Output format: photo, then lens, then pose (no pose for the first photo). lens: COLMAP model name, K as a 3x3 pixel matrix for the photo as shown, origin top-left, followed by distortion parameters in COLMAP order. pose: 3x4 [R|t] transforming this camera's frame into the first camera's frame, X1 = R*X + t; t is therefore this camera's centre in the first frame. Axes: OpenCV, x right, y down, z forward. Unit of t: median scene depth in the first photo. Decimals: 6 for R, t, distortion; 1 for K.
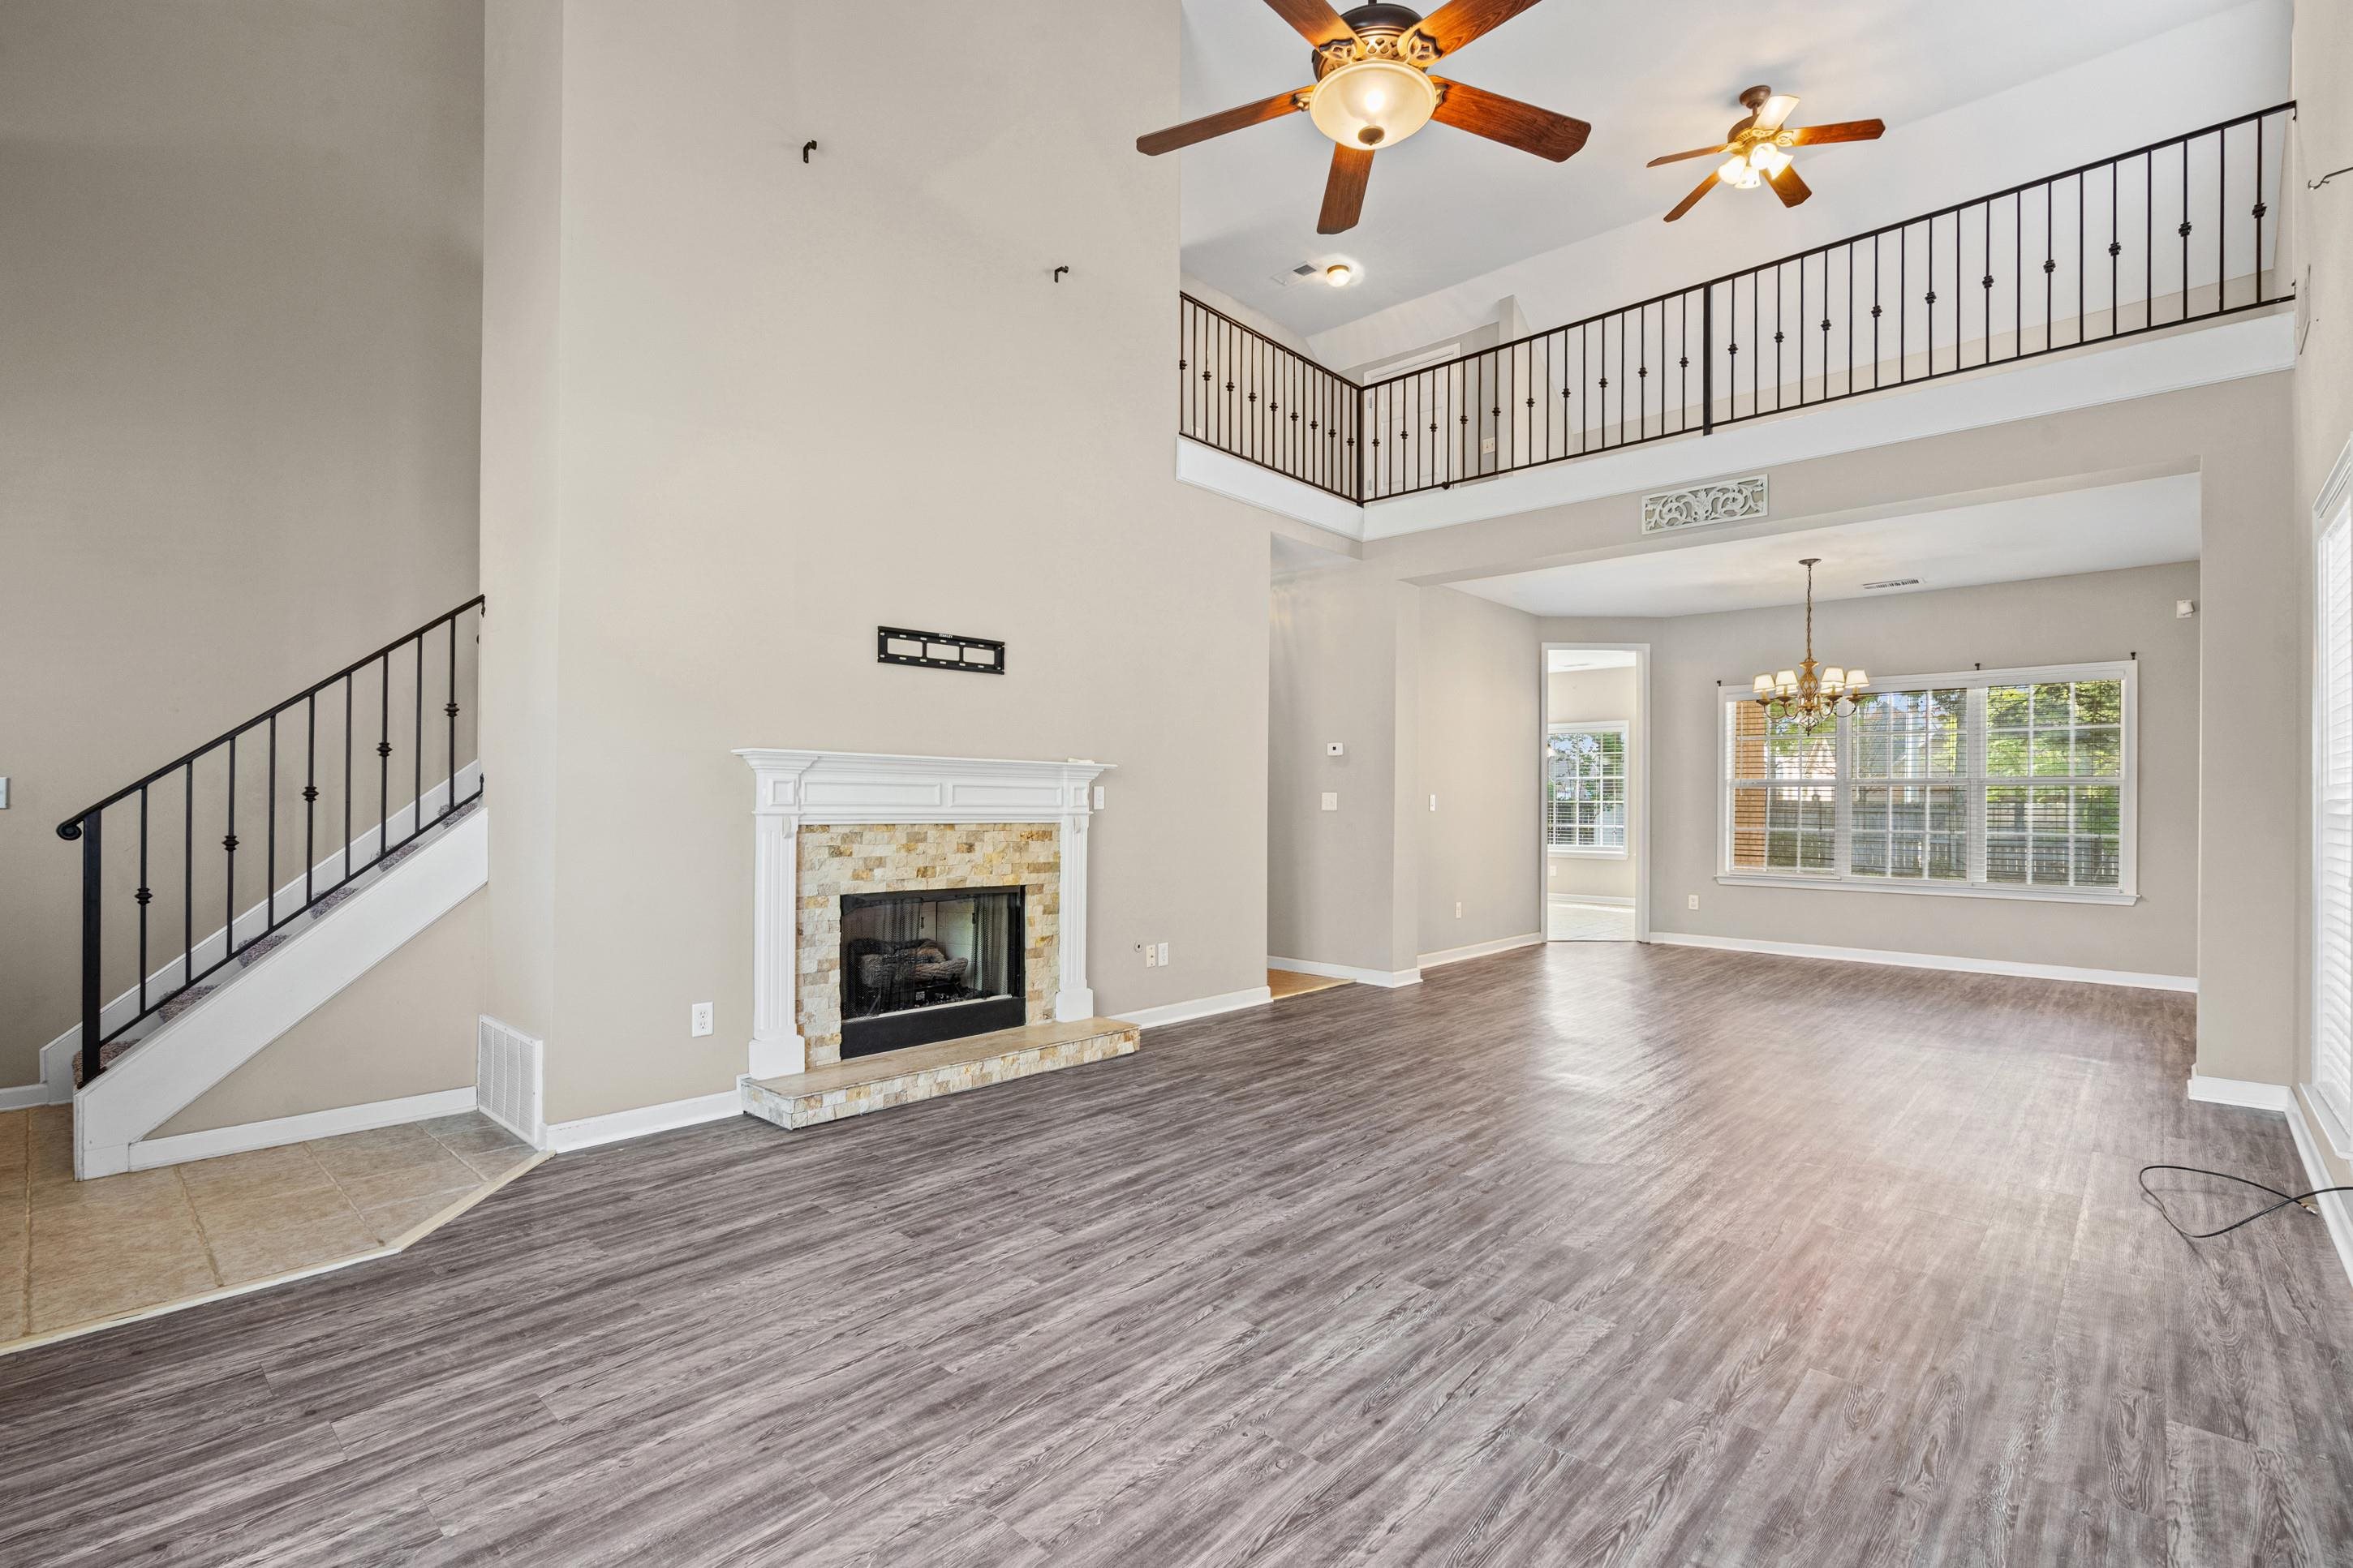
lens RADIAL K [[1073.6, 0, 1156.2], [0, 1073.6, 800.4], [0, 0, 1]] dist [-0.003307, 0.000147]
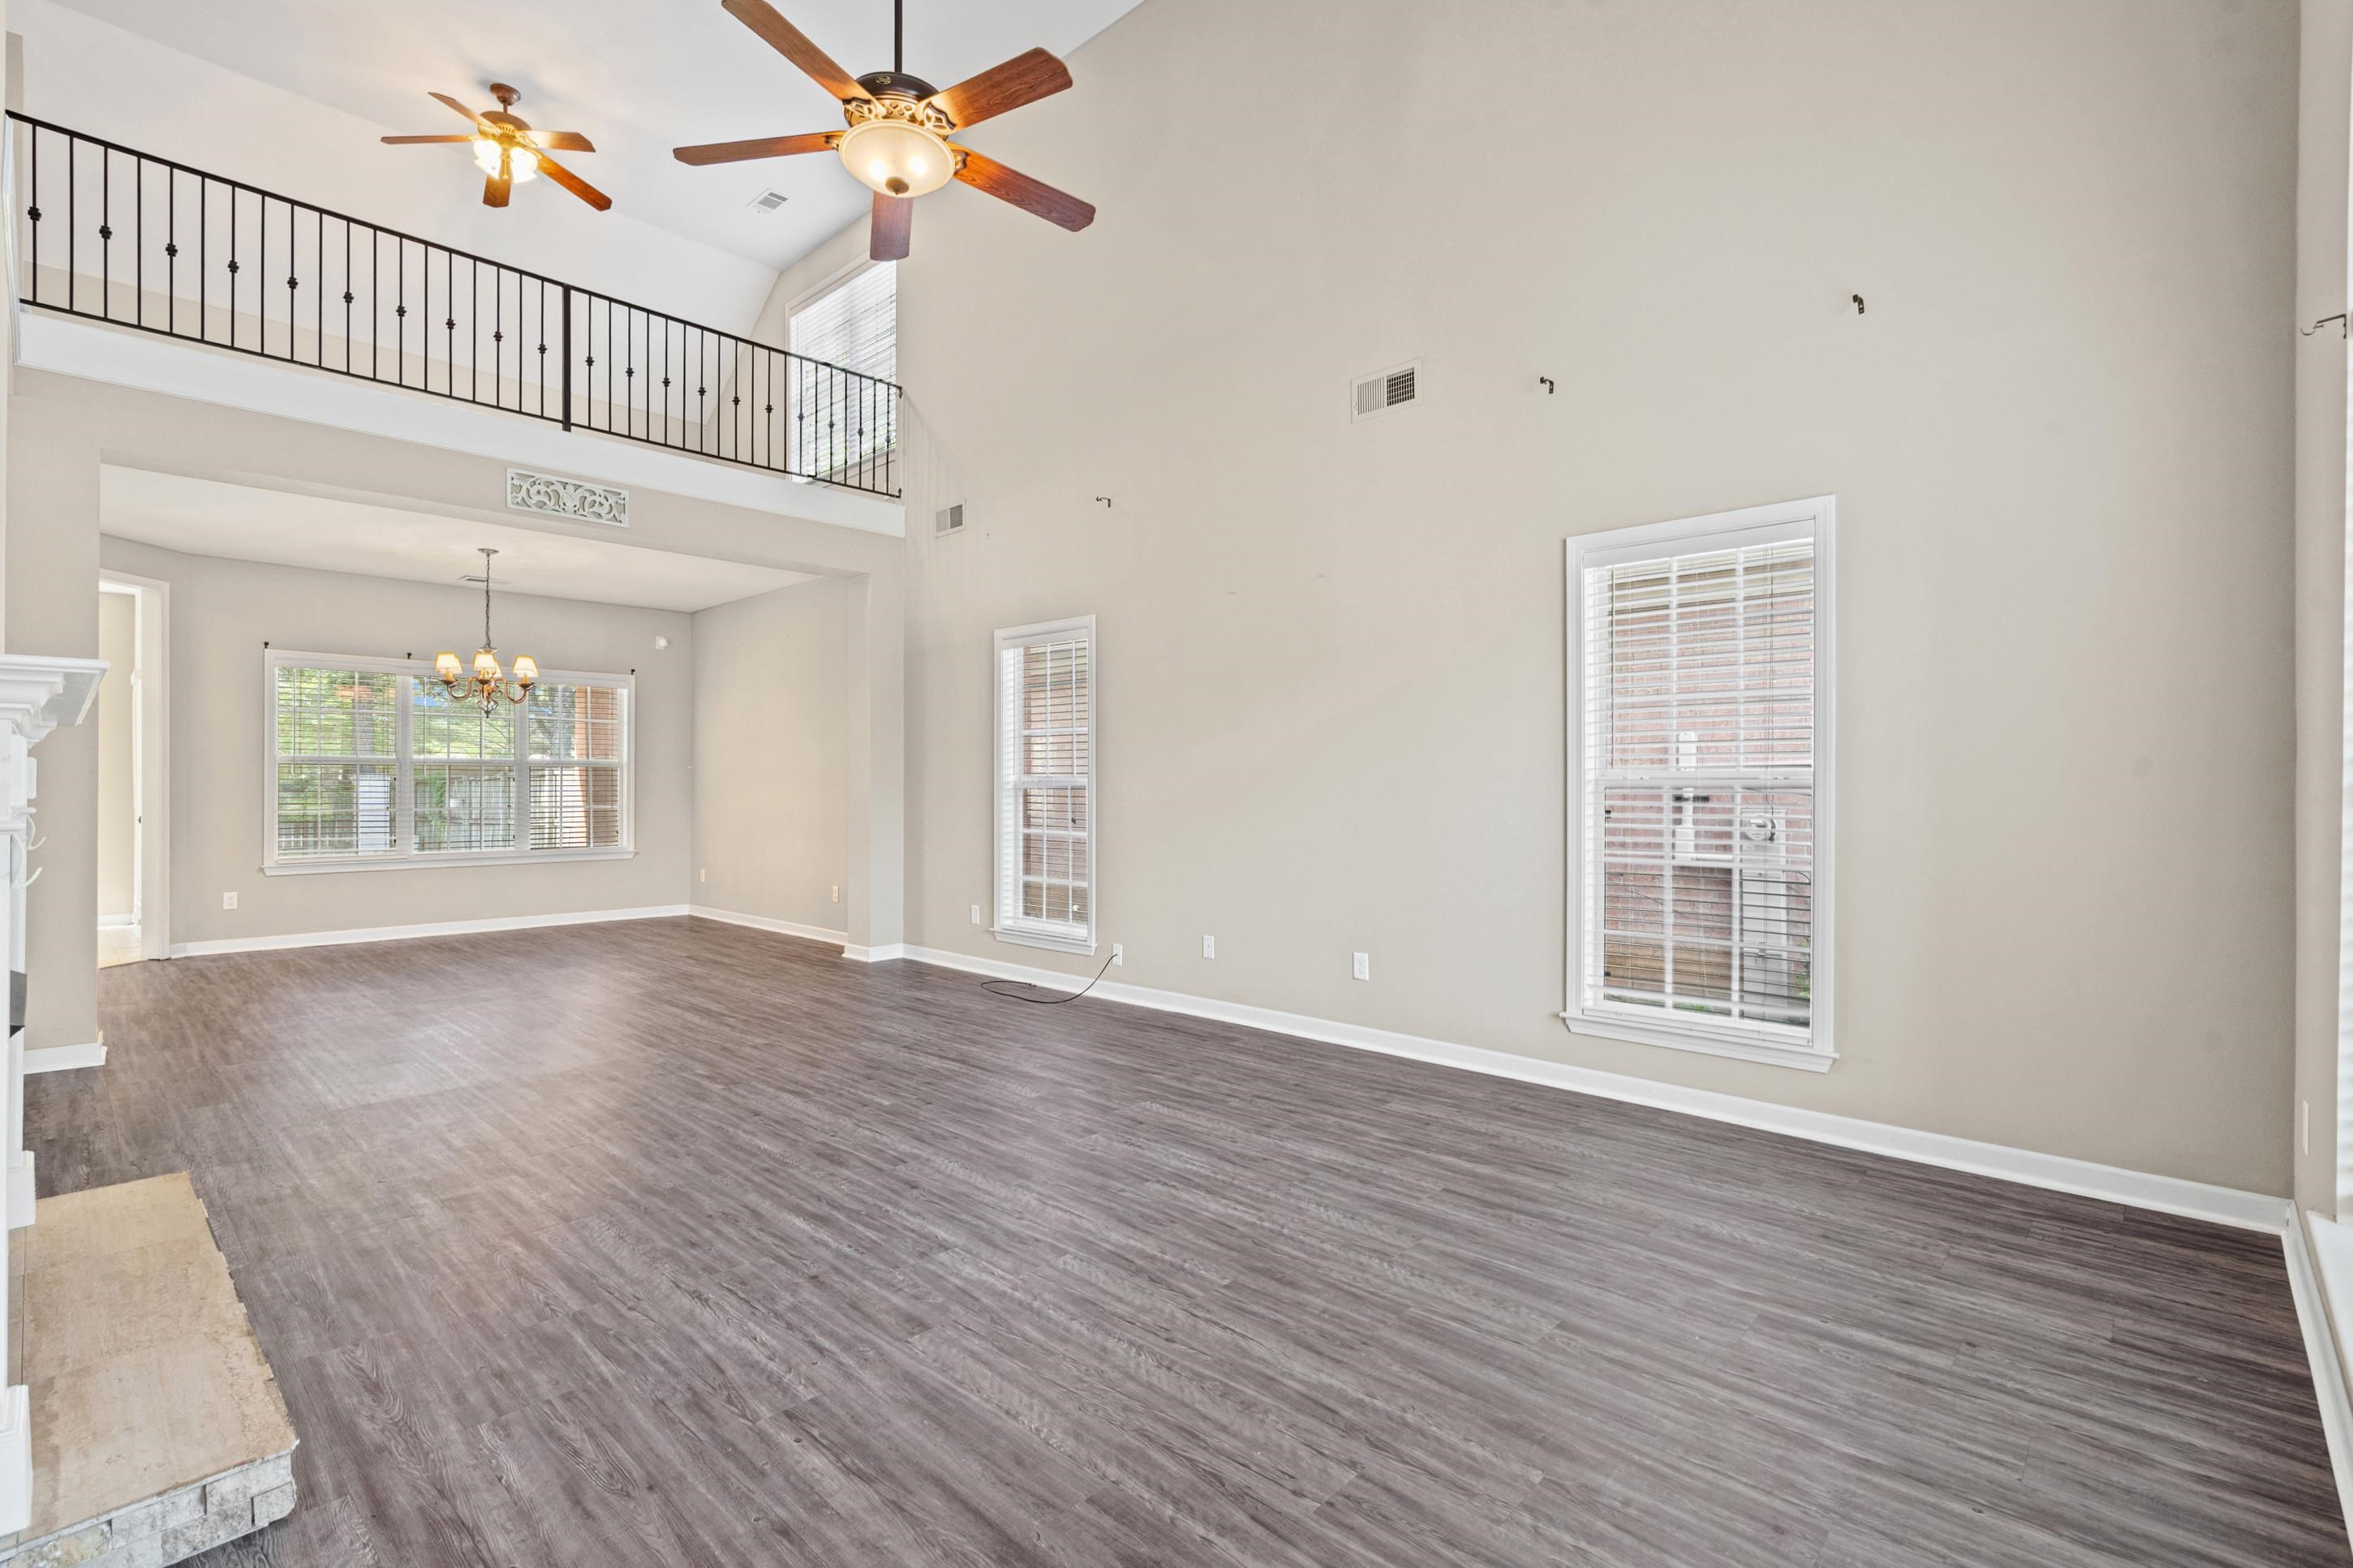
lens RADIAL K [[1073.6, 0, 1160.7], [0, 1073.6, 779.7], [0, 0, 1]] dist [-0.003307, 0.000147]
pose [[-0.001063, -0.000215, 0.999999, -1.015064], [-0.003701, 0.999993, 0.000211, -0.007998], [-0.999993, -0.003700, -0.001064, 0.808748]]
